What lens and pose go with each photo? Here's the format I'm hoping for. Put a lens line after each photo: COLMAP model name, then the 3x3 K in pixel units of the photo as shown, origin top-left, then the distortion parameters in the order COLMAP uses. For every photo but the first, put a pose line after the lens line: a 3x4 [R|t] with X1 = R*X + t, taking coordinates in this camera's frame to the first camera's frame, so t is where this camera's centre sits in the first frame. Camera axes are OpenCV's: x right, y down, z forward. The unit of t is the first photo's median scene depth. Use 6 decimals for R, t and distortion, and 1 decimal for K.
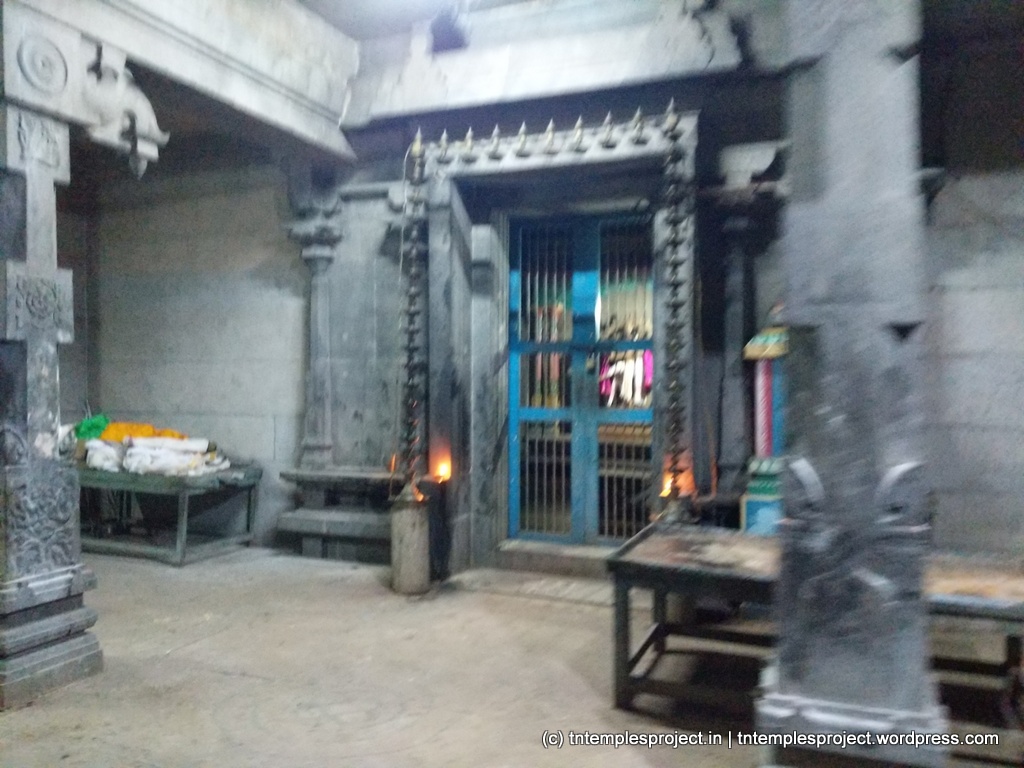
lens RADIAL K [[811.9, 0, 511.7], [0, 811.9, 400.5], [0, 0, 1]] dist [0.077291, -0.136524]
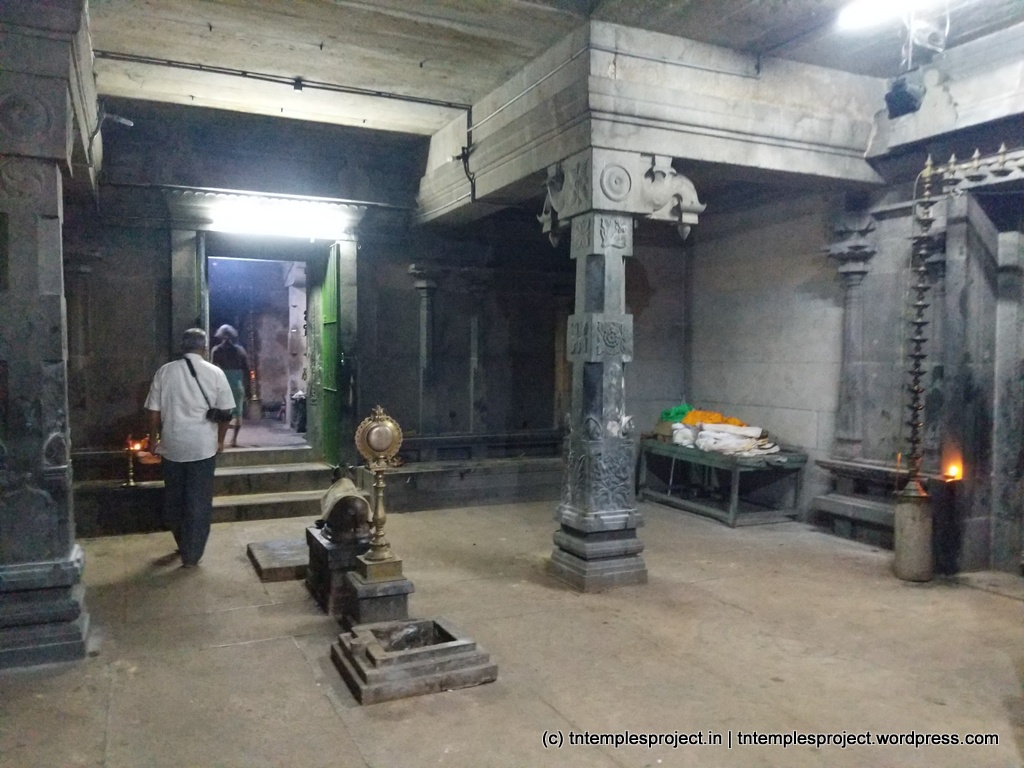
lens RADIAL K [[811.9, 0, 511.7], [0, 811.9, 400.5], [0, 0, 1]] dist [0.077291, -0.136524]
pose [[0.731152, 0.034674, -0.681333, 0.228225], [-0.018179, 0.999343, 0.031350, -0.029727], [0.681973, -0.010536, 0.731302, -0.172362]]
